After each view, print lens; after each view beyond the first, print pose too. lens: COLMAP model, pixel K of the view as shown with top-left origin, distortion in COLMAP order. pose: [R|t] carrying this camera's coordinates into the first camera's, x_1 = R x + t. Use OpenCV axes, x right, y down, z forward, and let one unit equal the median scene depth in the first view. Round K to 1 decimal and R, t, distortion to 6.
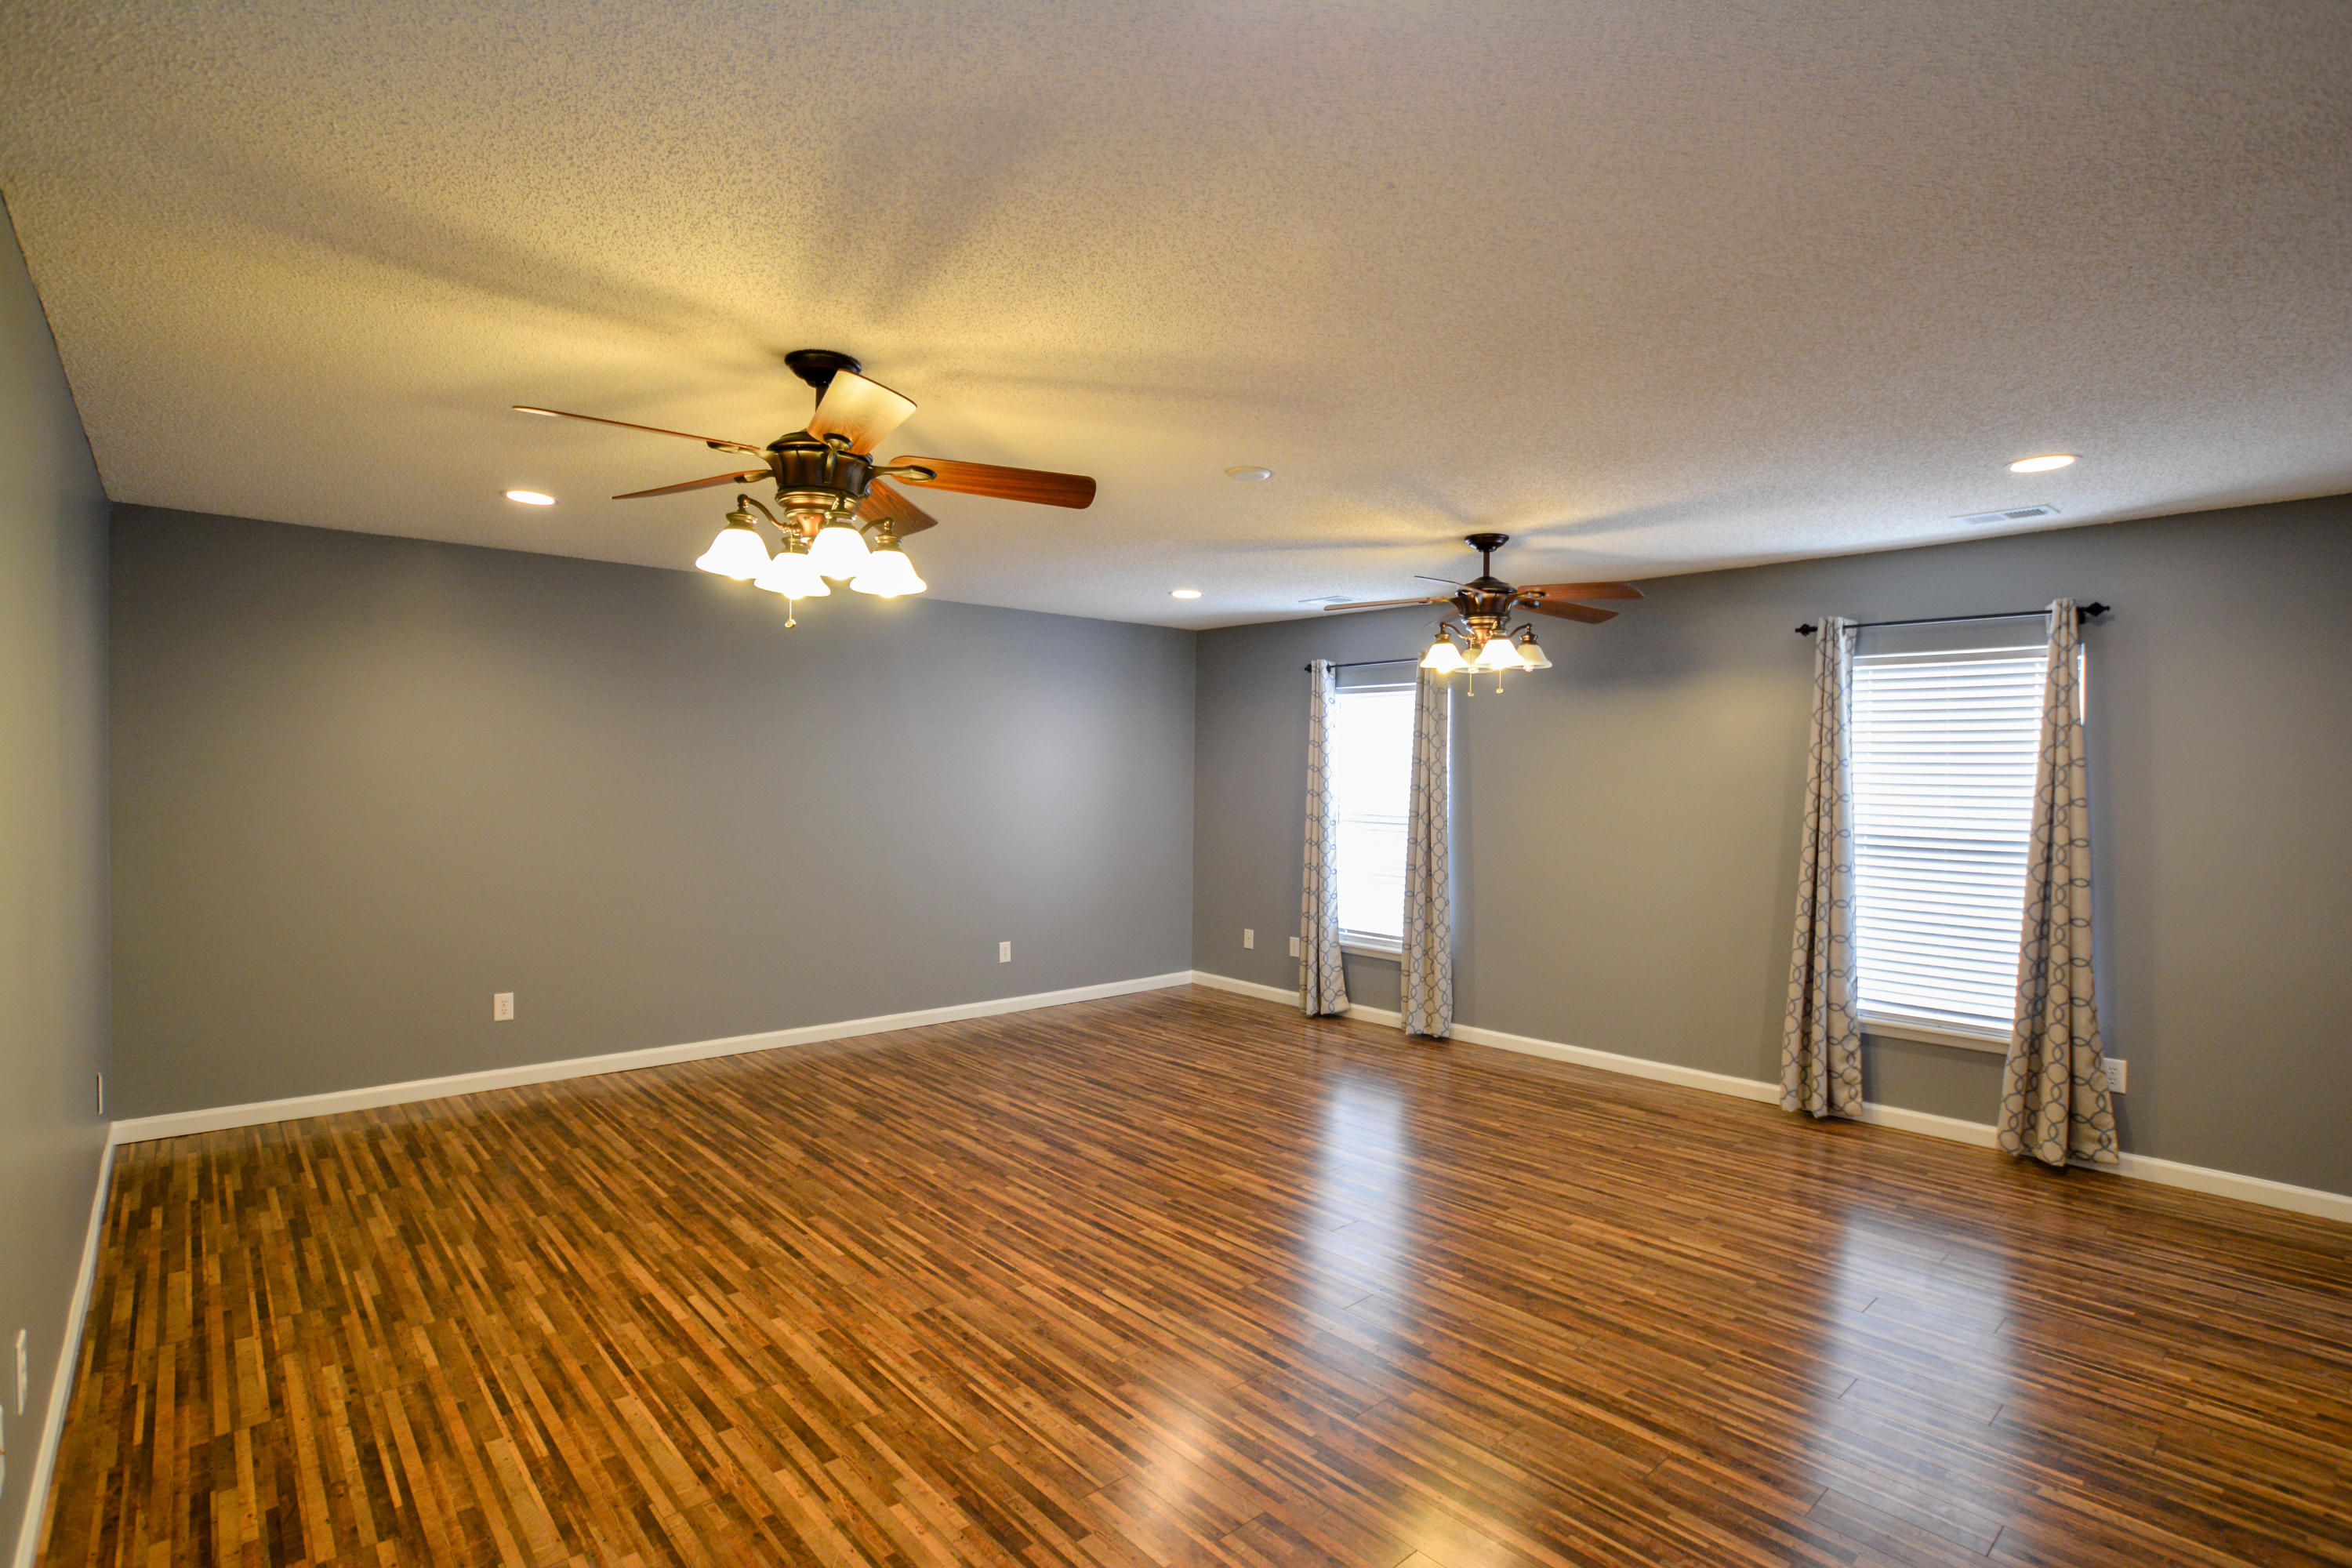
lens RADIAL K [[1122.3, 0, 1139.5], [0, 1122.3, 727.1], [0, 0, 1]] dist [-0.064178, 0.026201]
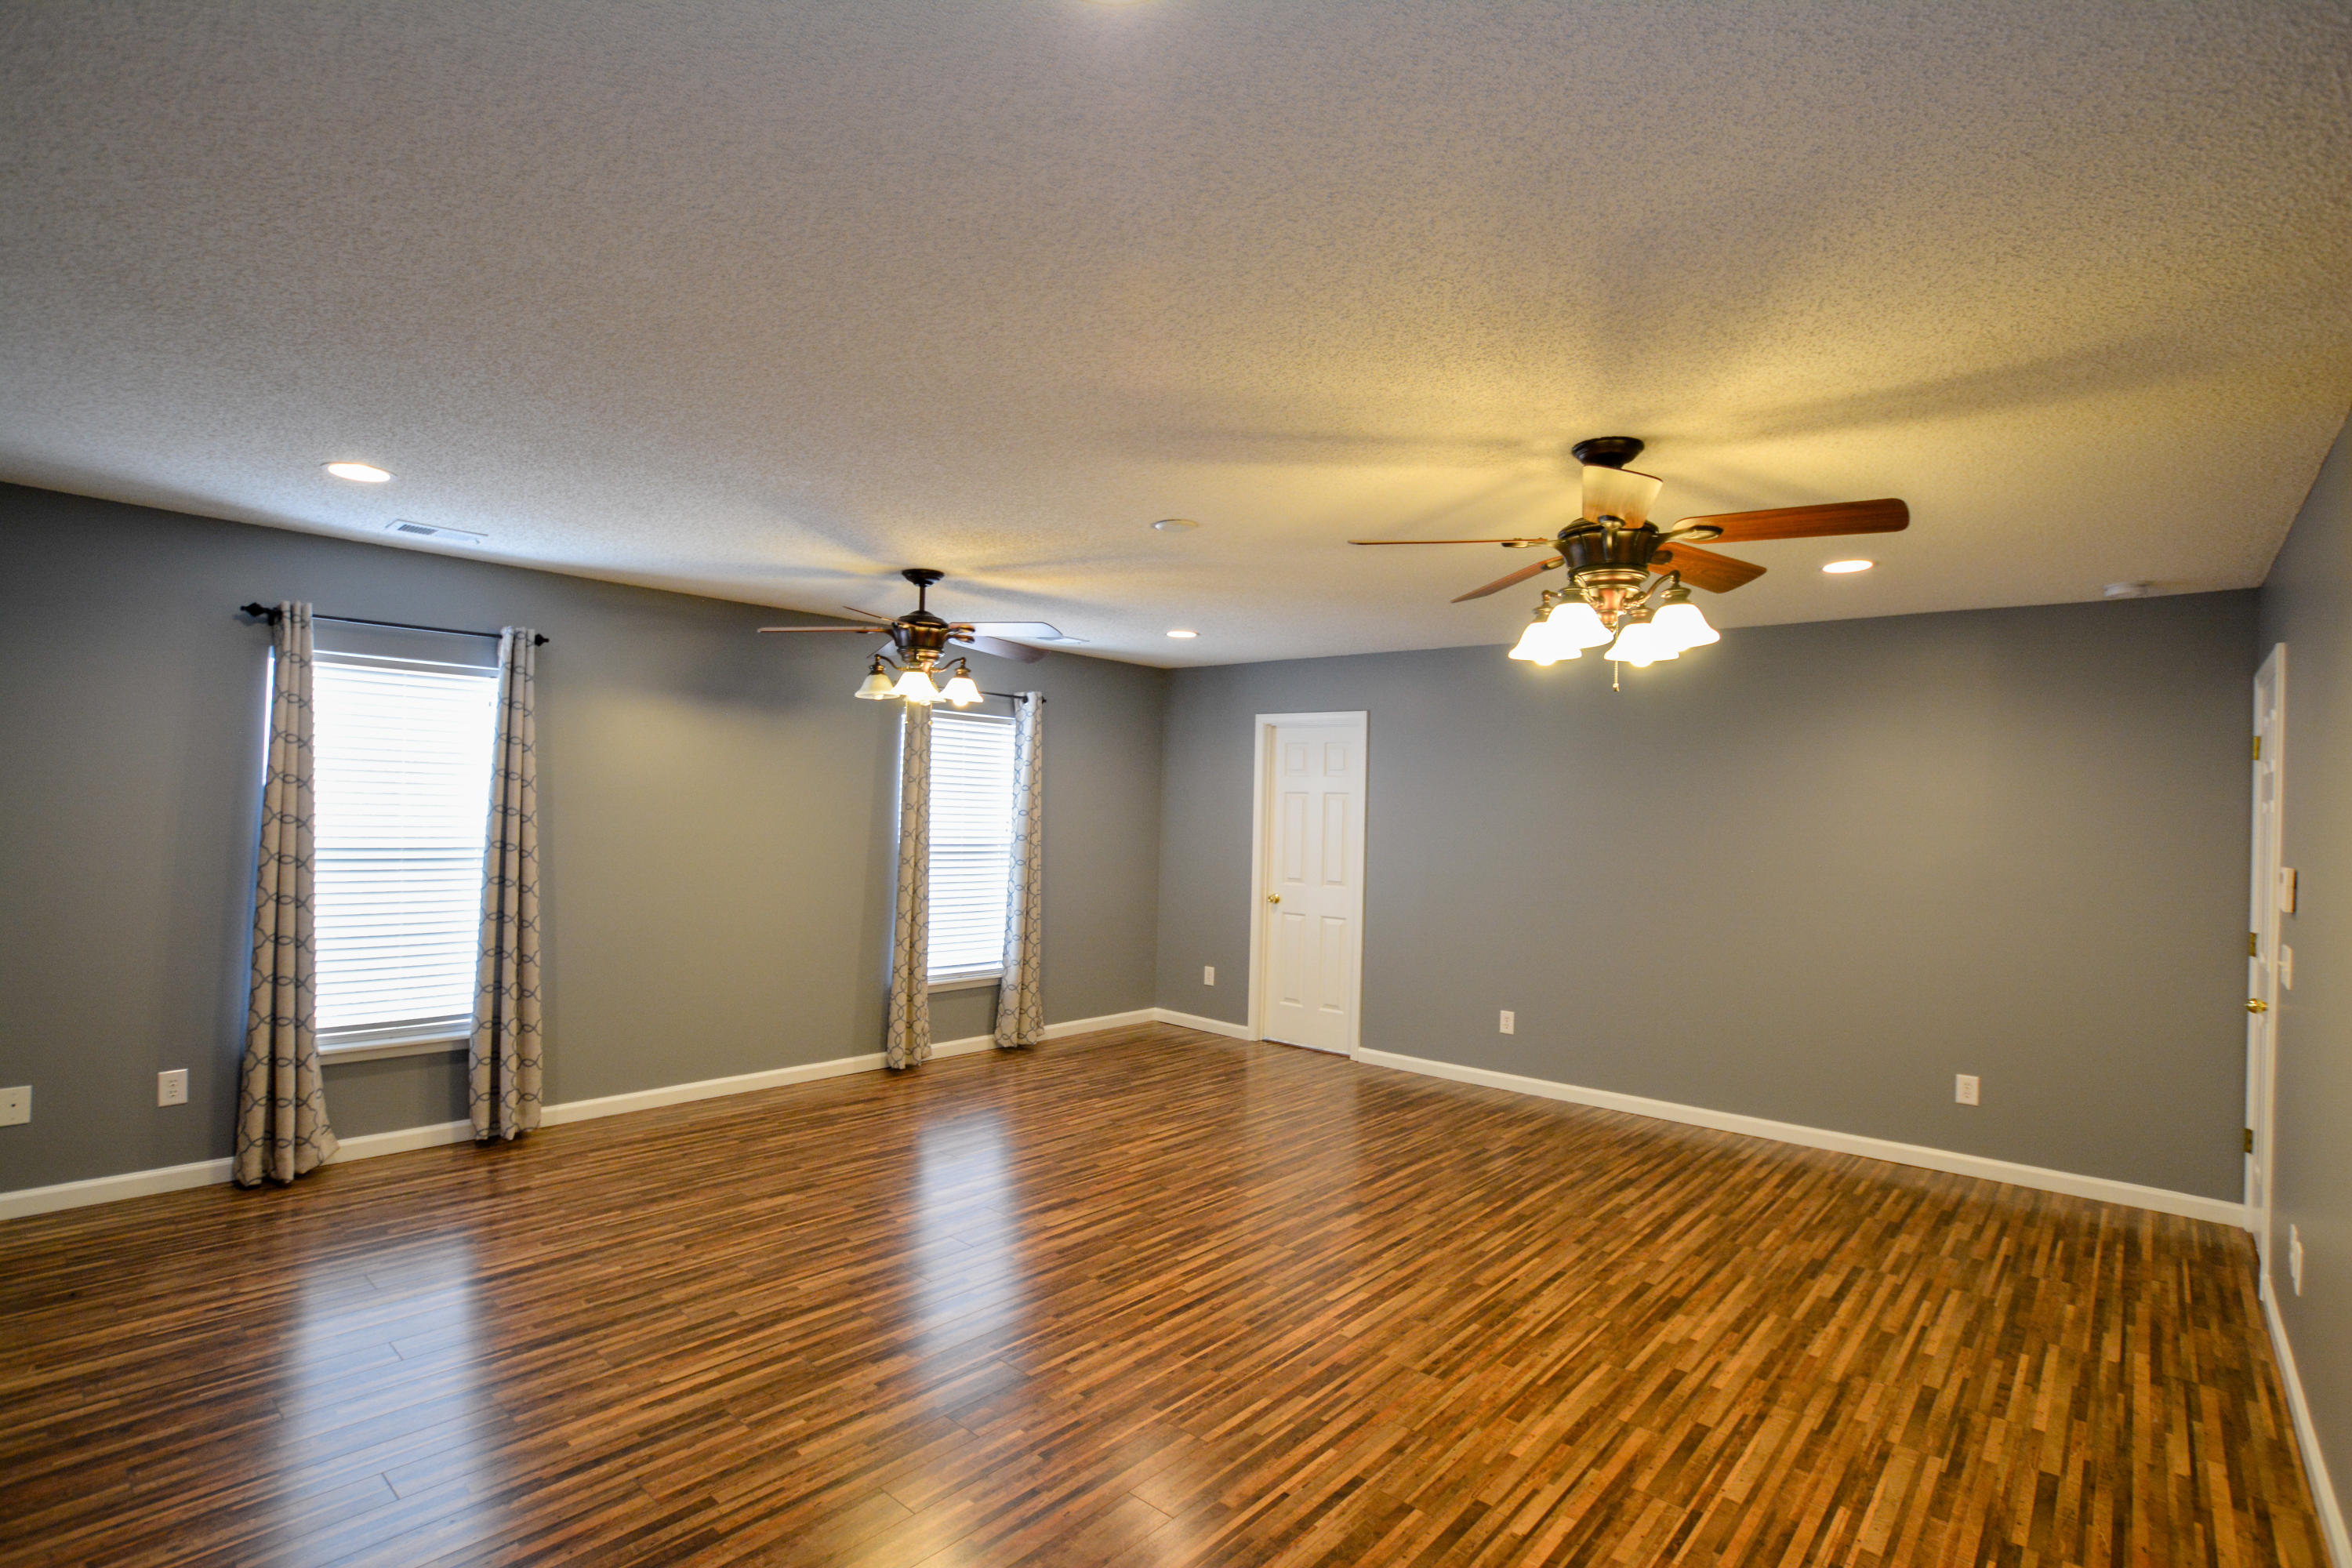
lens RADIAL K [[1122.3, 0, 1197.3], [0, 1122.3, 769.4], [0, 0, 1]] dist [-0.064178, 0.026201]
pose [[-0.141362, 0.021558, 0.989723, -0.987006], [-0.070582, 0.996999, -0.031797, 0.035842], [-0.987439, -0.074352, -0.139417, 1.192489]]
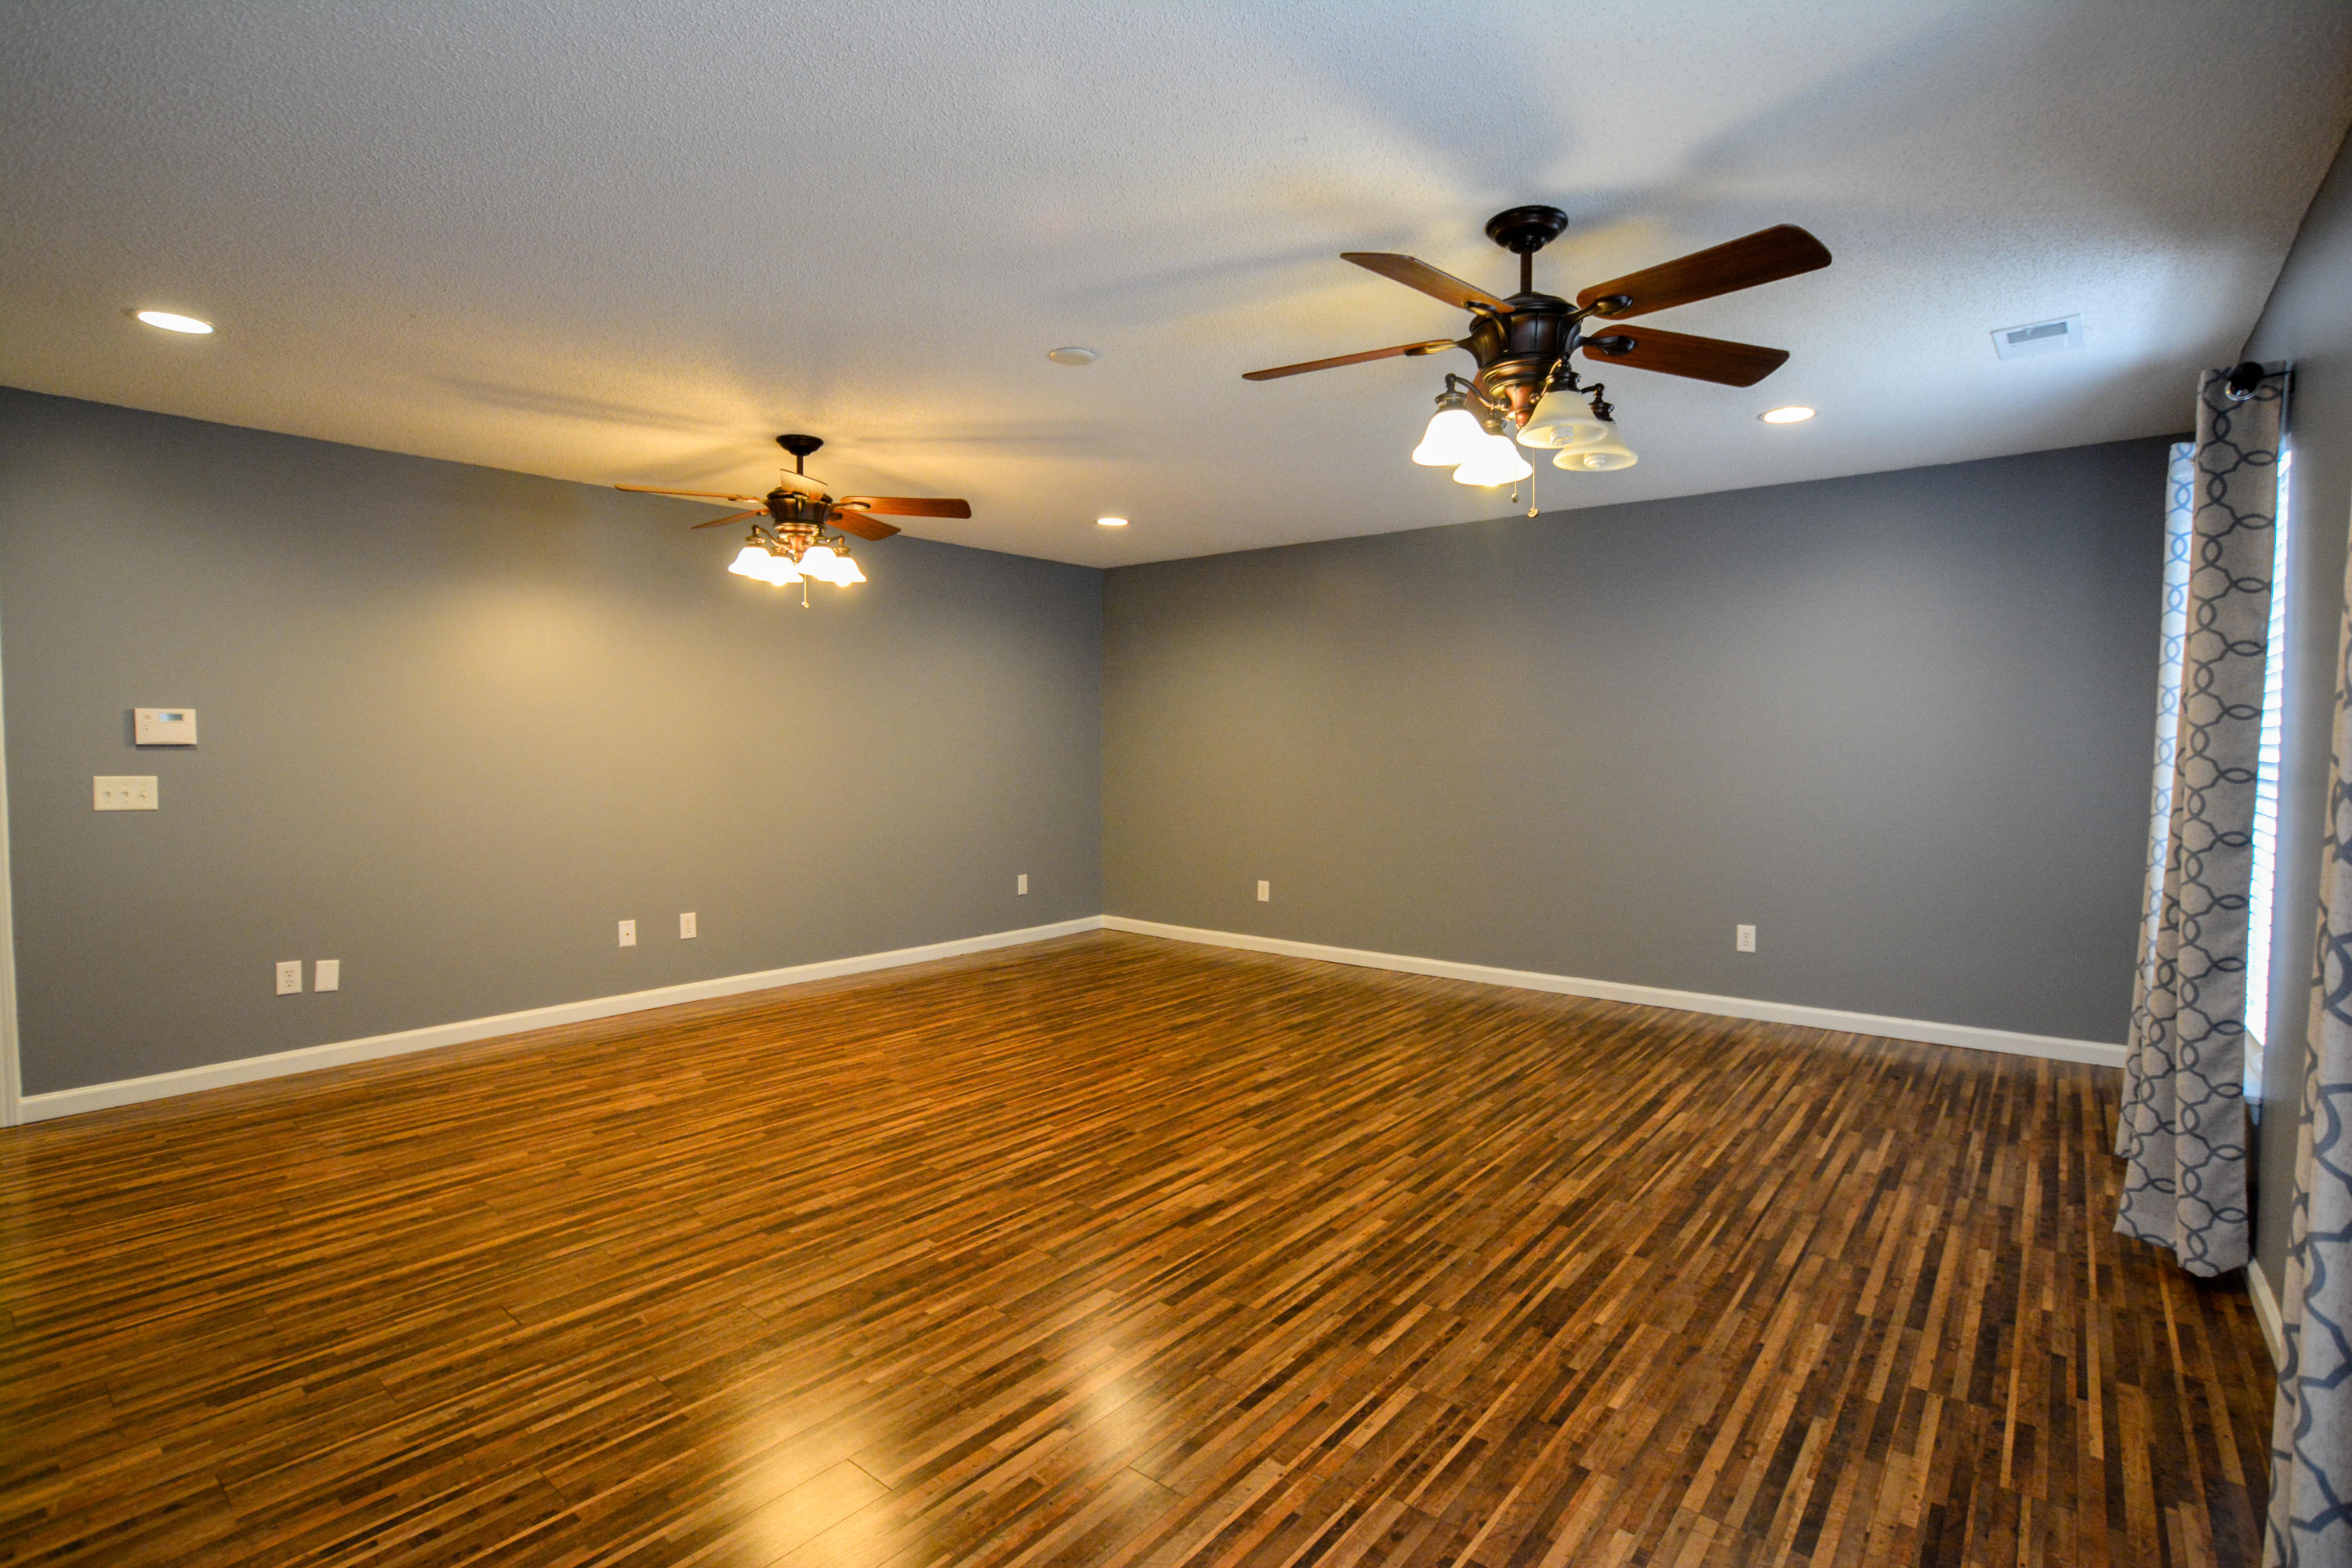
lens RADIAL K [[1122.3, 0, 1207.4], [0, 1122.3, 729.1], [0, 0, 1]] dist [-0.064178, 0.026201]
pose [[0.187317, -0.020109, -0.982094, 1.097850], [0.041315, 0.999067, -0.012577, 0.103831], [0.981430, -0.038220, 0.187973, 0.991176]]
